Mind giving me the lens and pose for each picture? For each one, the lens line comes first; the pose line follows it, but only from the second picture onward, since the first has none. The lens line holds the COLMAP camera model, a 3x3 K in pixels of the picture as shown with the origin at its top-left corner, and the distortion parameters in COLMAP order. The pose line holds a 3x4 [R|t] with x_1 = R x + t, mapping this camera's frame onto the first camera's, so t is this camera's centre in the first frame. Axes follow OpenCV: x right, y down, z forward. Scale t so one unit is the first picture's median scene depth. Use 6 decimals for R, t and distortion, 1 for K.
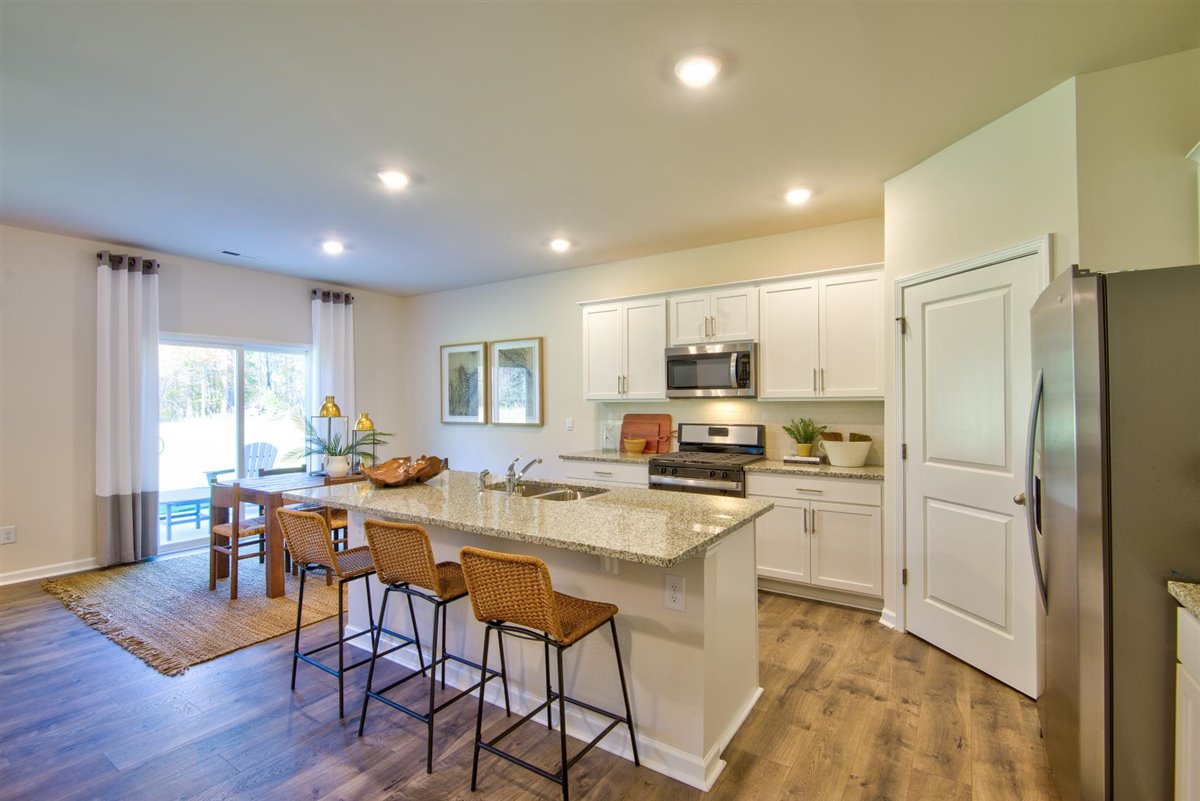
lens RADIAL K [[545.2, 0, 600.0], [0, 545.2, 400.5], [0, 0, 1]] dist [0.025713, -0.028188]
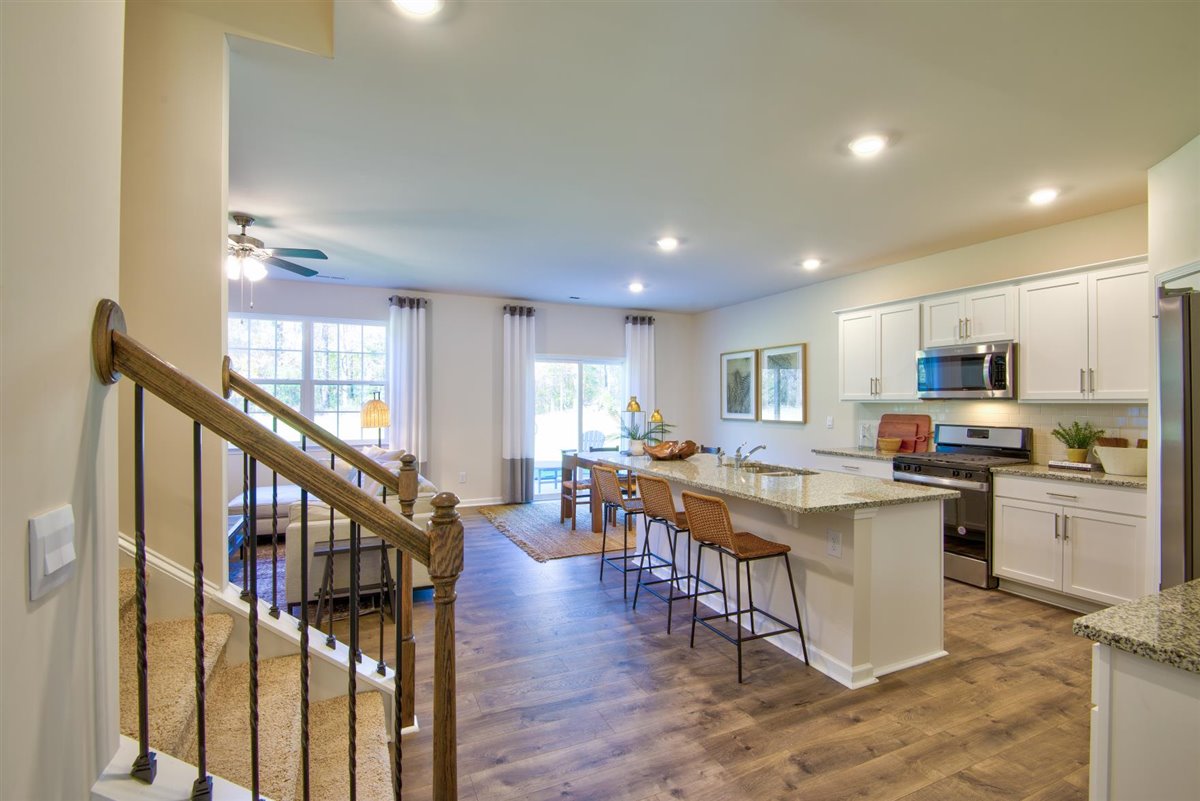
lens RADIAL K [[545.2, 0, 600.0], [0, 545.2, 400.5], [0, 0, 1]] dist [0.025713, -0.028188]
pose [[0.849305, 0.006387, -0.527863, 0.157215], [-0.005267, 0.999980, 0.003625, -0.002351], [0.527876, -0.000299, 0.849322, -0.202691]]
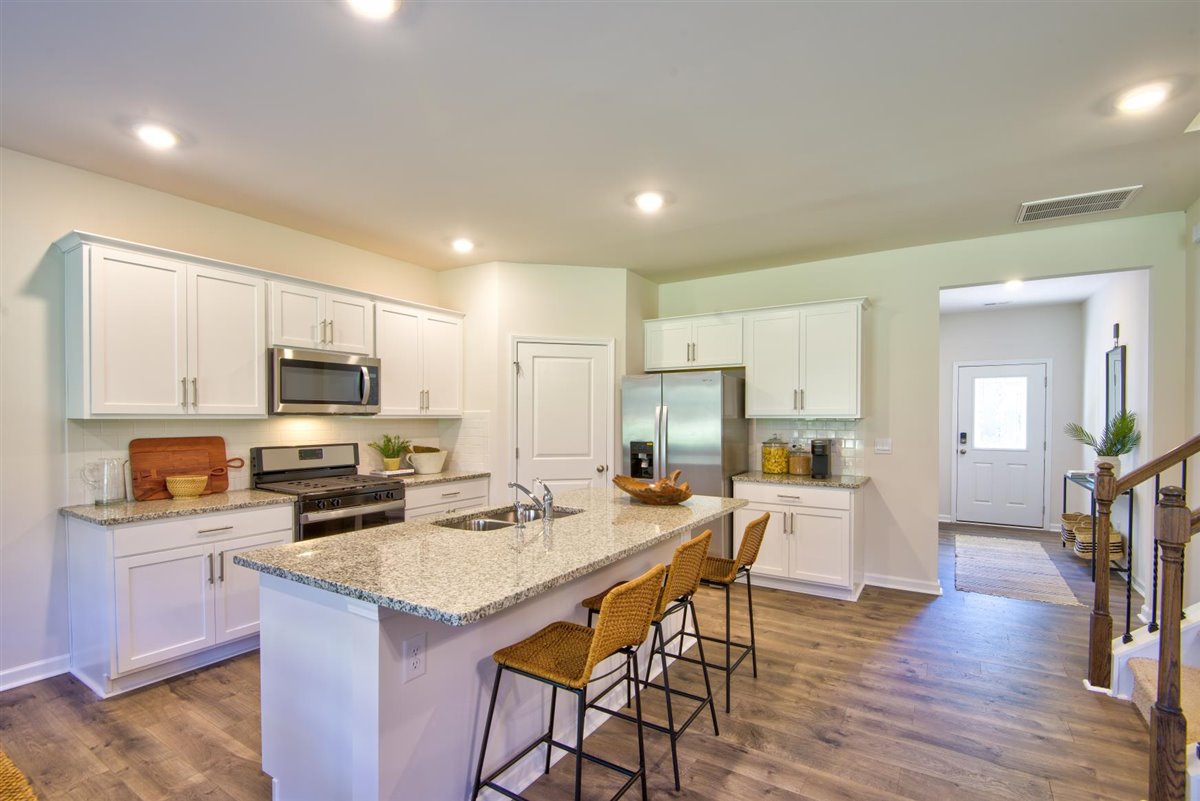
lens RADIAL K [[552.0, 0, 601.5], [0, 552.0, 425.4], [0, 0, 1]] dist [0.012535, -0.019690]
pose [[-0.020373, -0.009613, 0.999746, -0.647298], [-0.003435, 0.999949, 0.009545, 0.002655], [-0.999787, -0.003240, -0.020405, 0.555771]]
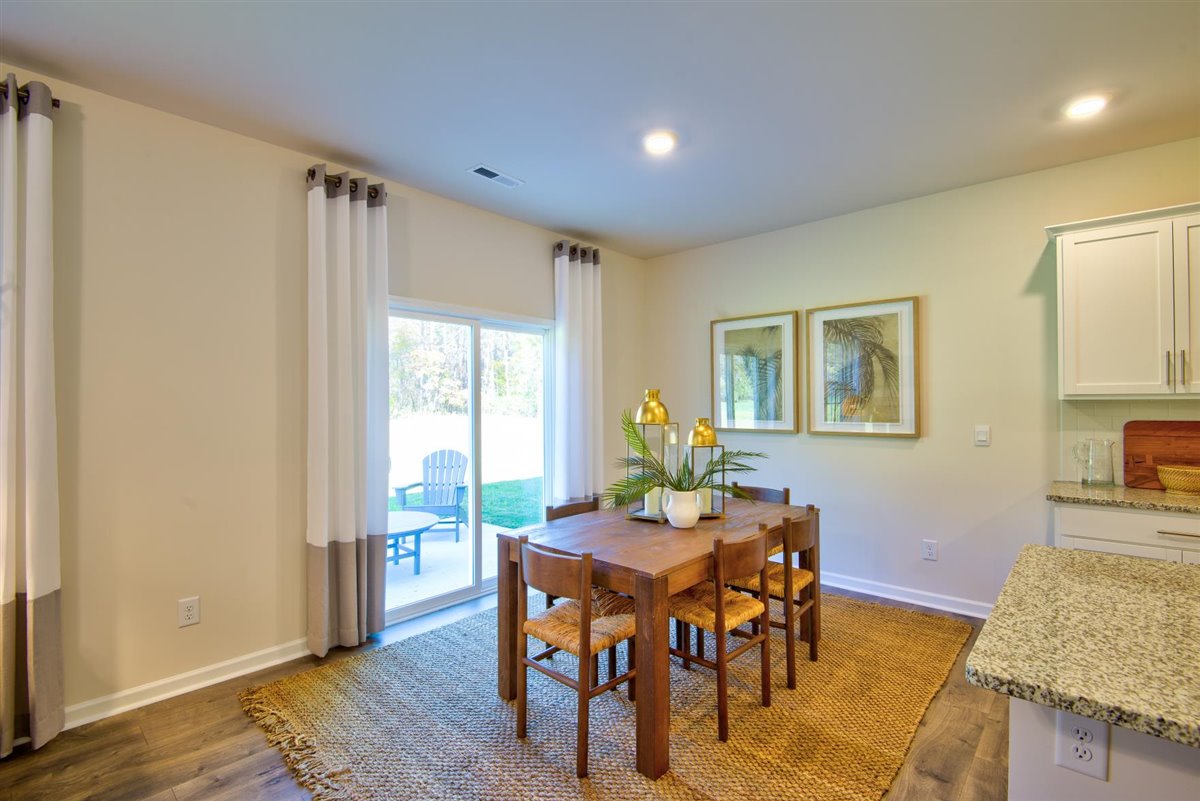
lens RADIAL K [[543.2, 0, 600.0], [0, 543.2, 400.5], [0, 0, 1]] dist [0.018716, -0.019336]
pose [[0.988281, -0.000572, -0.152647, -0.465799], [0.000687, 1.000000, 0.000703, 0.003337], [0.152647, -0.000800, 0.988281, 0.398772]]
